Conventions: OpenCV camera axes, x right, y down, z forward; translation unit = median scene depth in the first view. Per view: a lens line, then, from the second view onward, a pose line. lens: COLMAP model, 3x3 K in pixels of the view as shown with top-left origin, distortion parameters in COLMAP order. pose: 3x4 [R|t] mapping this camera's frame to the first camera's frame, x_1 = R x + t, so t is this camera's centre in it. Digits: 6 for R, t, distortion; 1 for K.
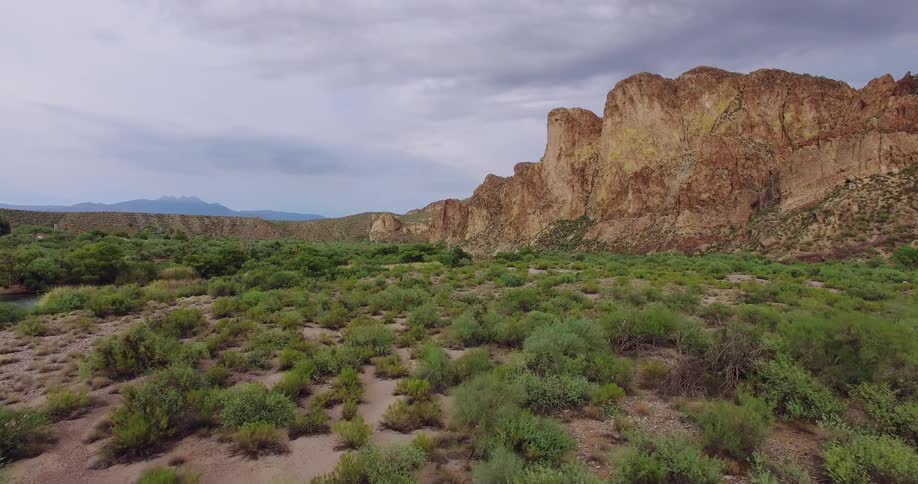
lens RADIAL K [[528.6, 0, 459.0], [0, 528.6, 242.0], [0, 0, 1]] dist [-0.109725, 0.084904]
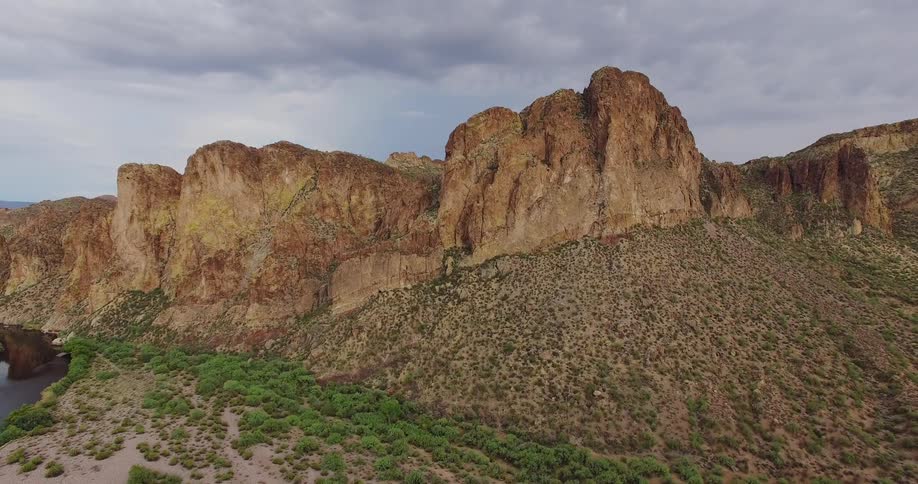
lens RADIAL K [[528.6, 0, 459.0], [0, 528.6, 242.0], [0, 0, 1]] dist [-0.109725, 0.084904]
pose [[0.764323, -0.007224, 0.644793, 0.059891], [-0.018547, 0.999277, 0.033181, -0.189039], [-0.644567, -0.037320, 0.763636, -0.058989]]
